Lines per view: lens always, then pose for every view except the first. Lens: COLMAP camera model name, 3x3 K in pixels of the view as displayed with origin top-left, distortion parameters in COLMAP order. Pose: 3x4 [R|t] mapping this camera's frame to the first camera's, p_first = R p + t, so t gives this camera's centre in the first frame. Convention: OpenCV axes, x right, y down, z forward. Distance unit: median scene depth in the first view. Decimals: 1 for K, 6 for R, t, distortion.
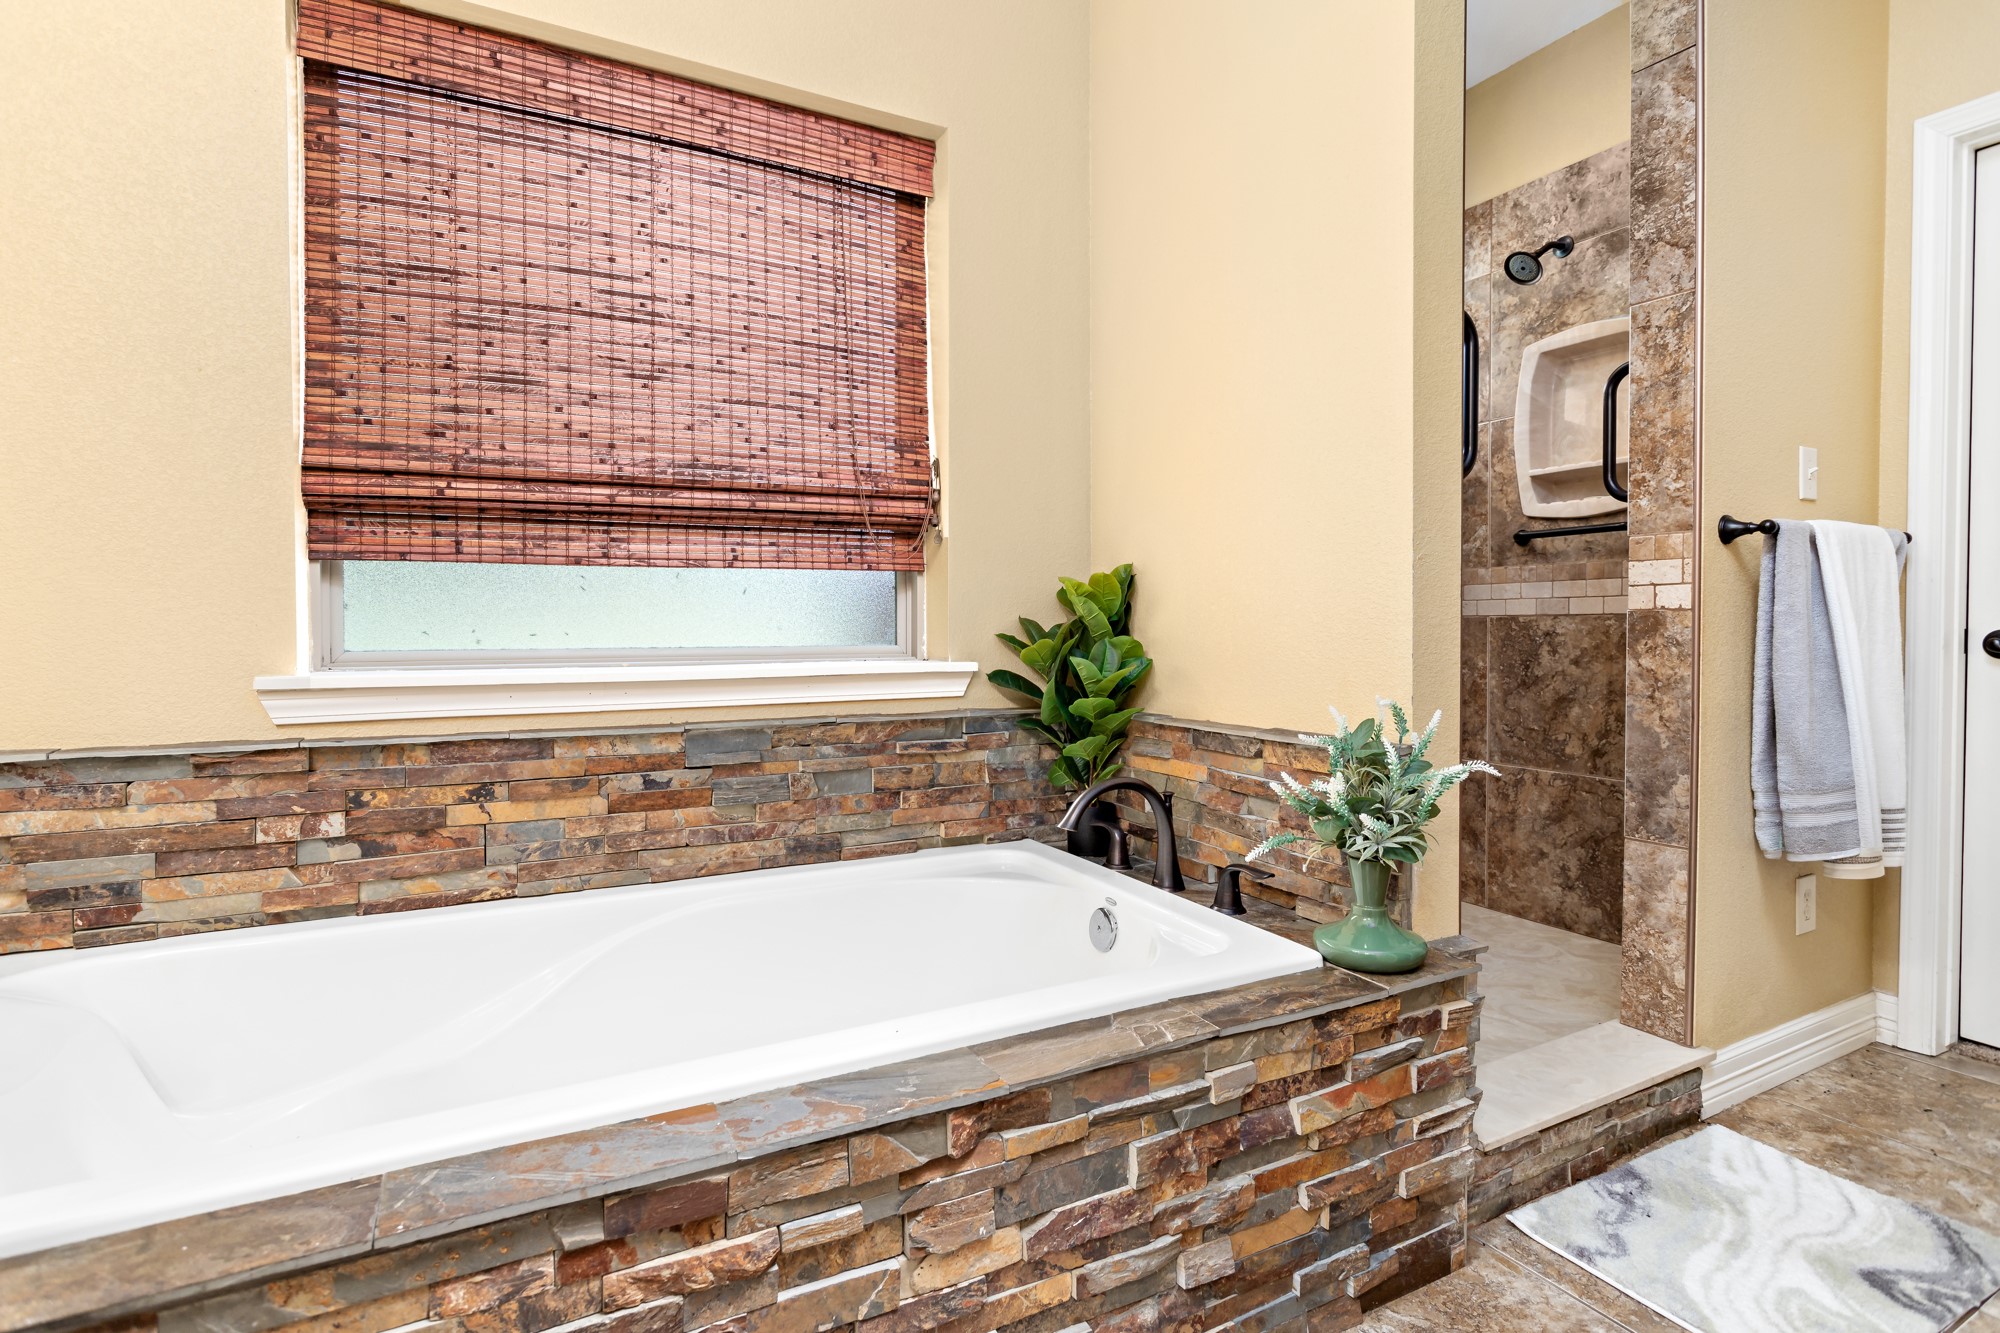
lens RADIAL K [[1004.9, 0, 1036.7], [0, 1004.9, 642.2], [0, 0, 1]] dist [-0.014010, 0.003354]
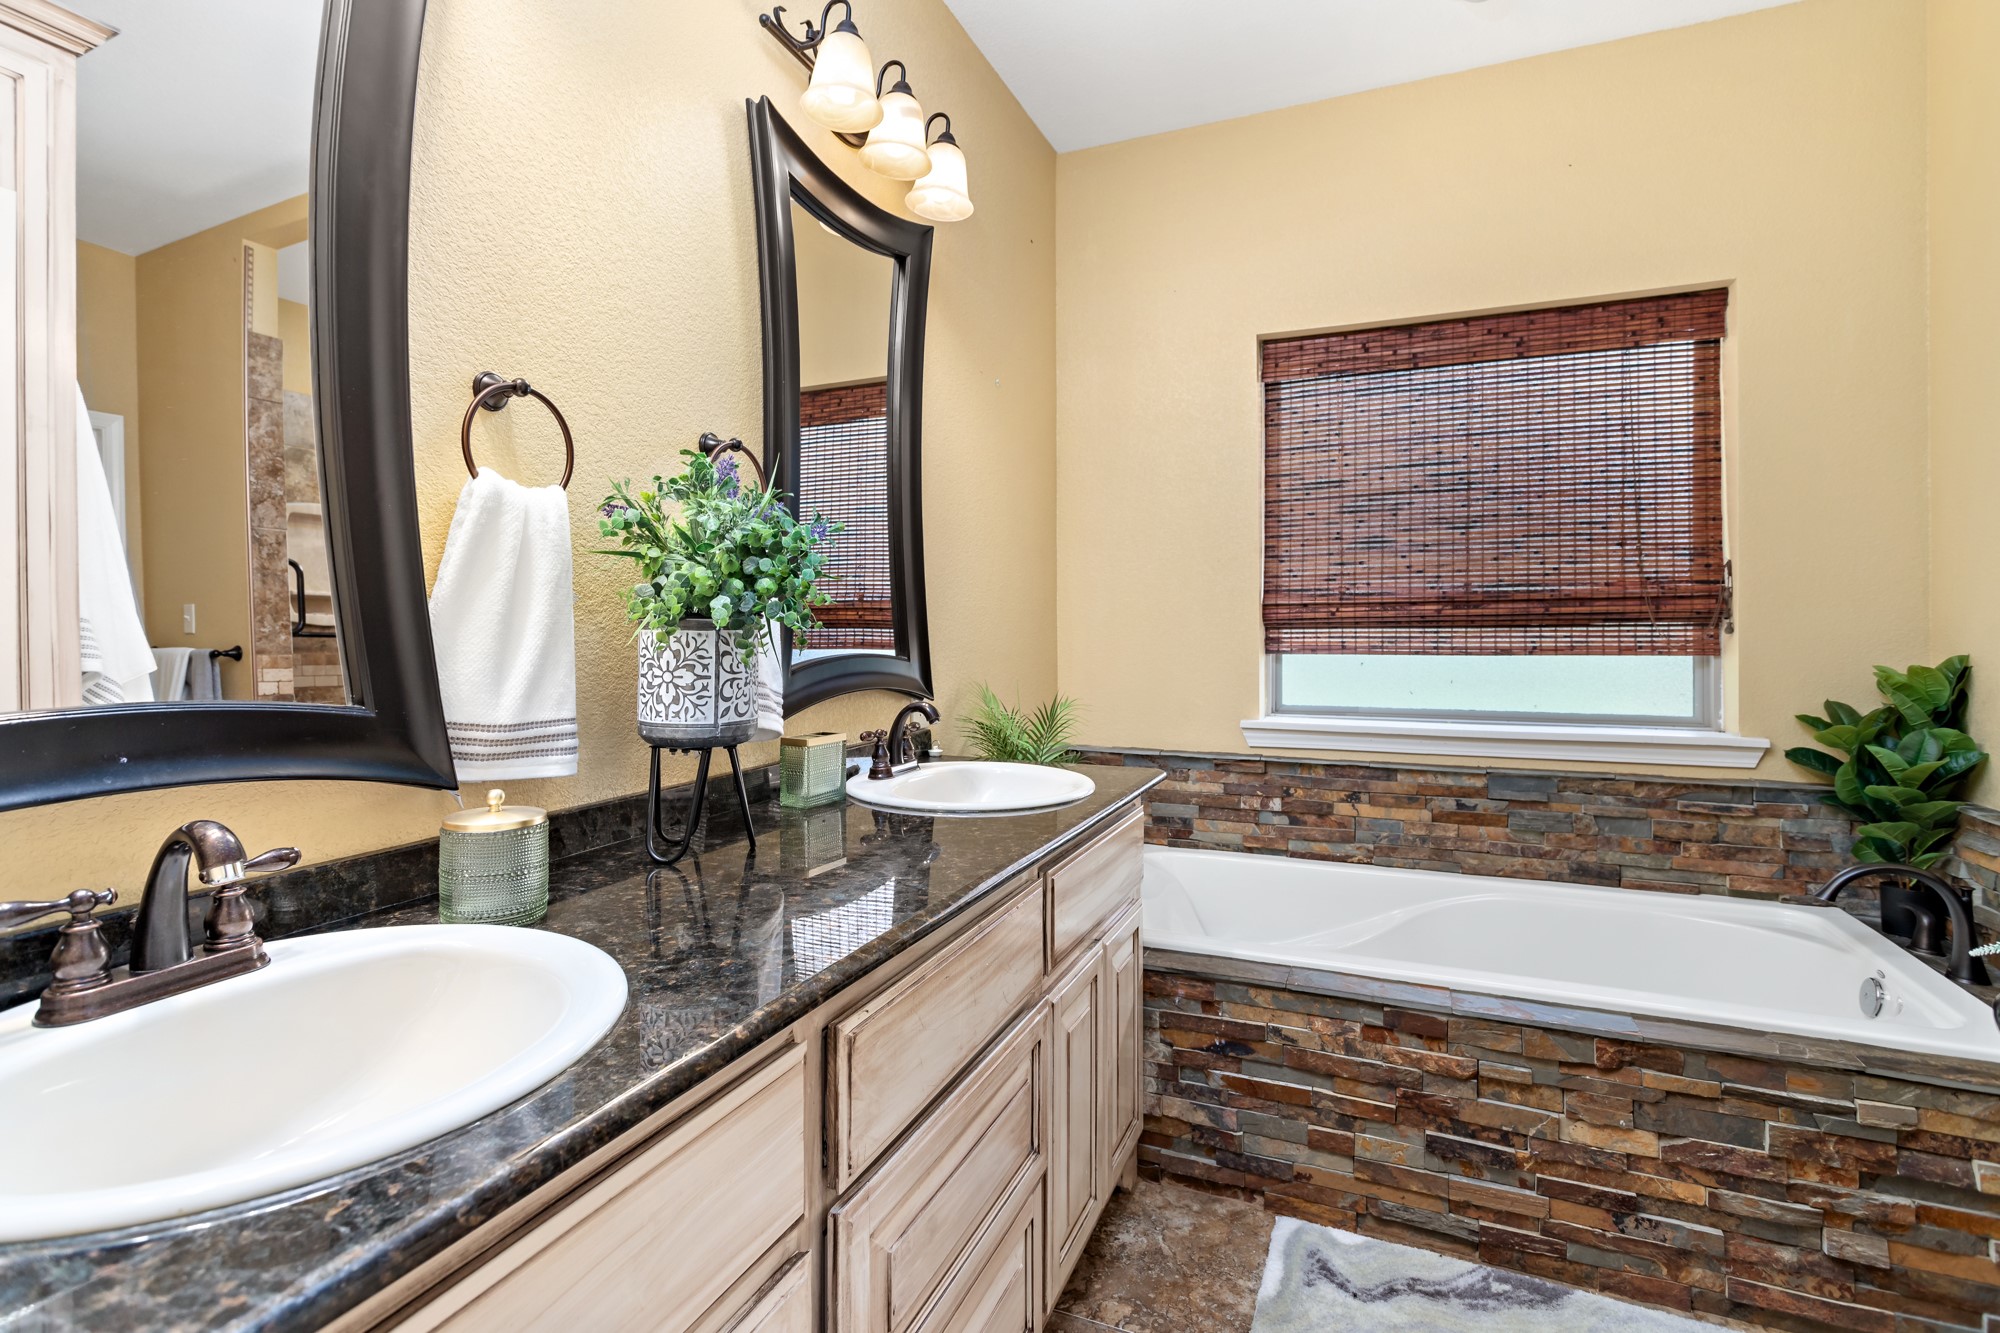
lens RADIAL K [[953.7, 0, 961.7], [0, 953.7, 632.4], [0, 0, 1]] dist [0.004098, -0.002134]
pose [[0.593122, 0.000856, -0.805112, 0.320047], [-0.009859, 0.999932, -0.006200, -0.102054], [0.805053, 0.011615, 0.593090, -0.446073]]
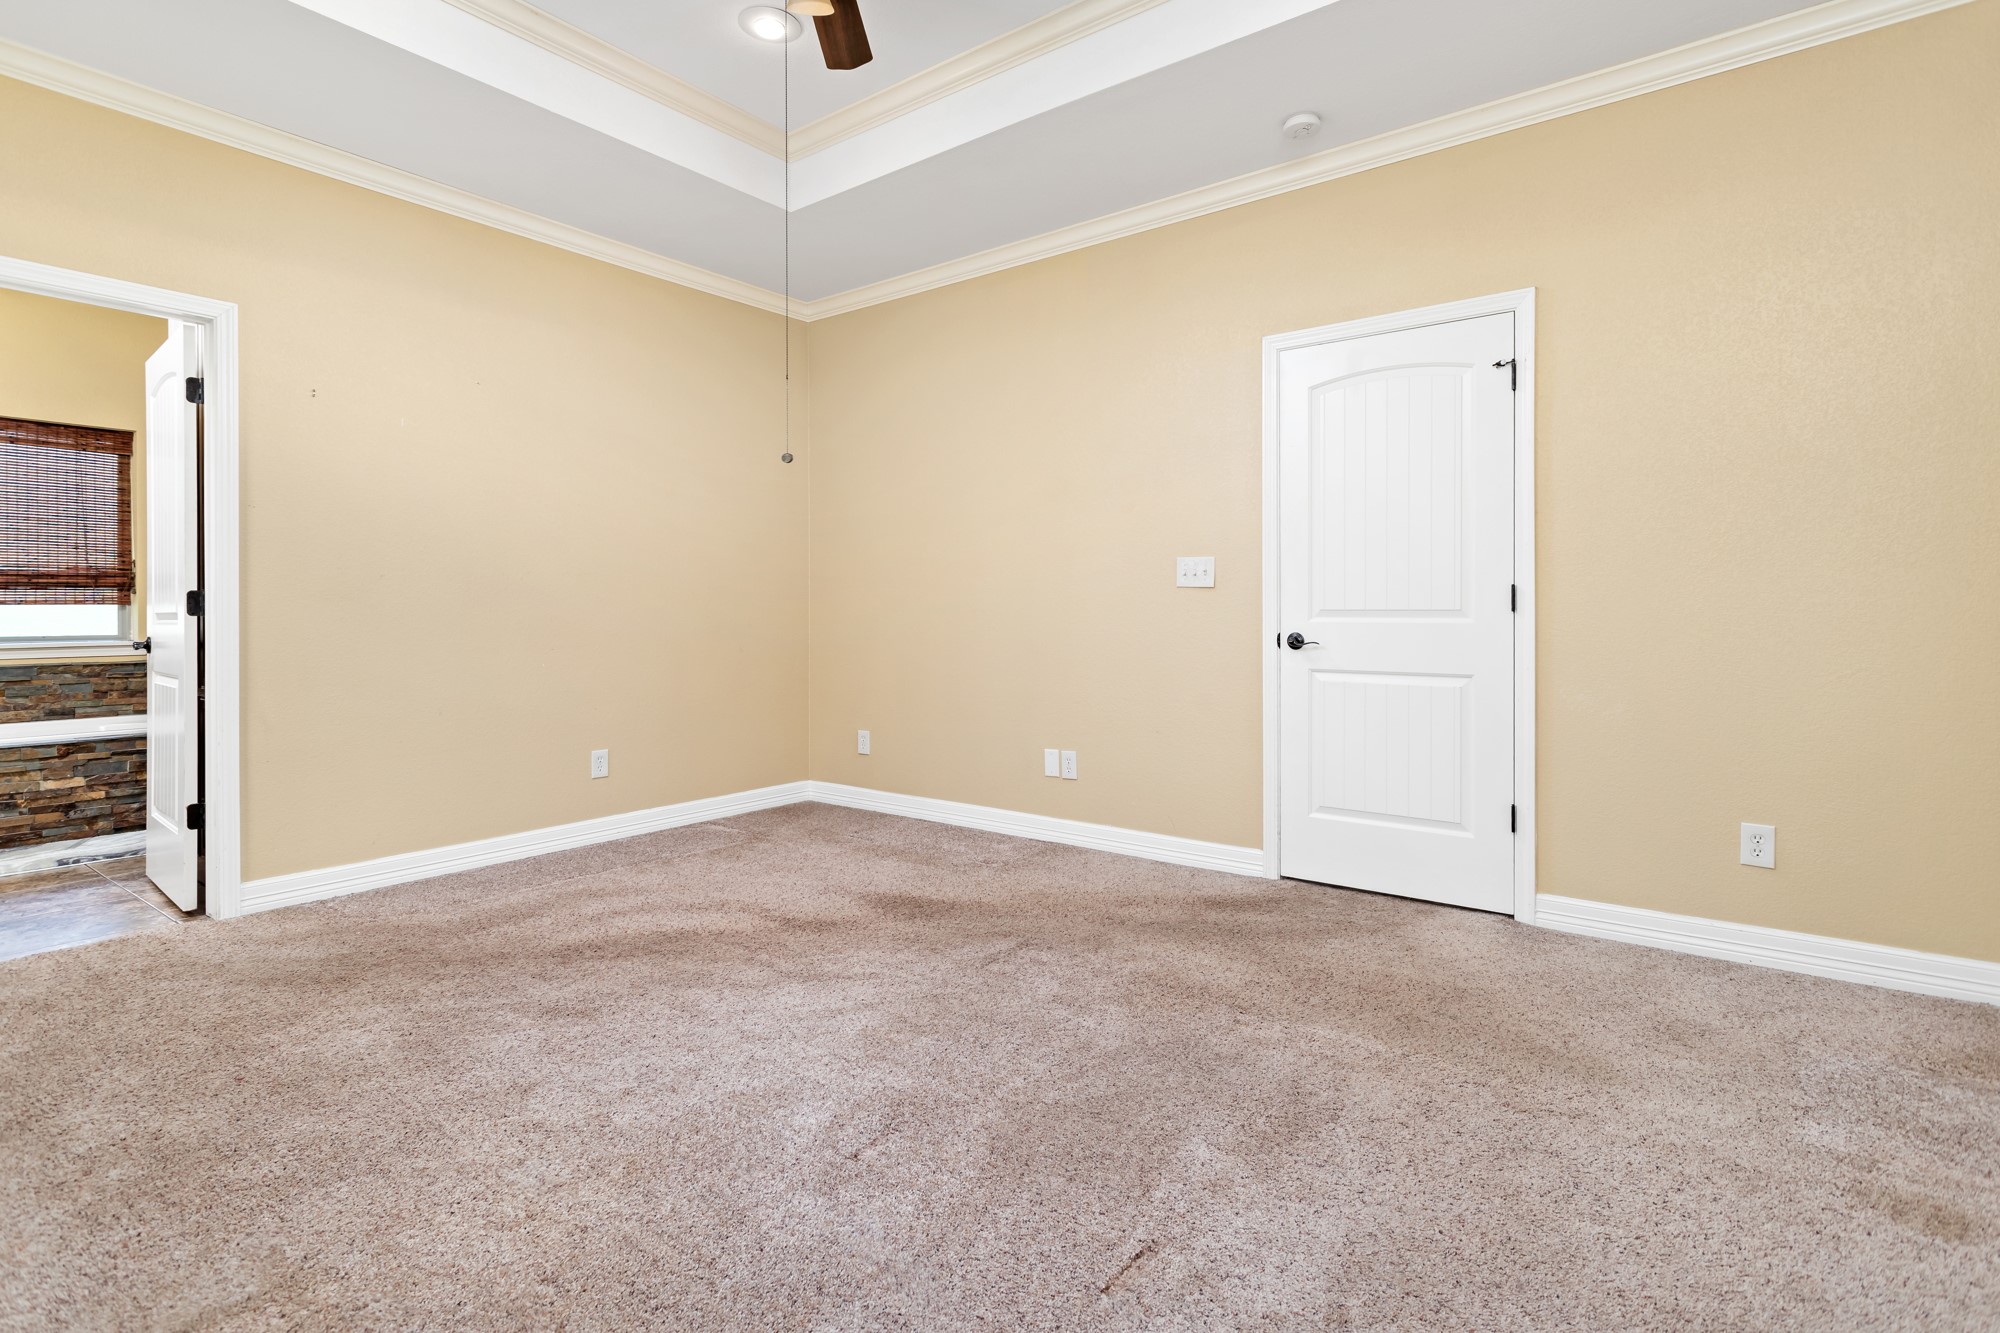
lens RADIAL K [[953.7, 0, 1034.4], [0, 953.7, 613.9], [0, 0, 1]] dist [0.004098, -0.002134]
pose [[0.907292, 0.001634, 0.420497, 1.133272], [0.002488, 0.999954, -0.009255, -0.025549], [-0.420493, 0.009443, 0.907246, -2.546472]]
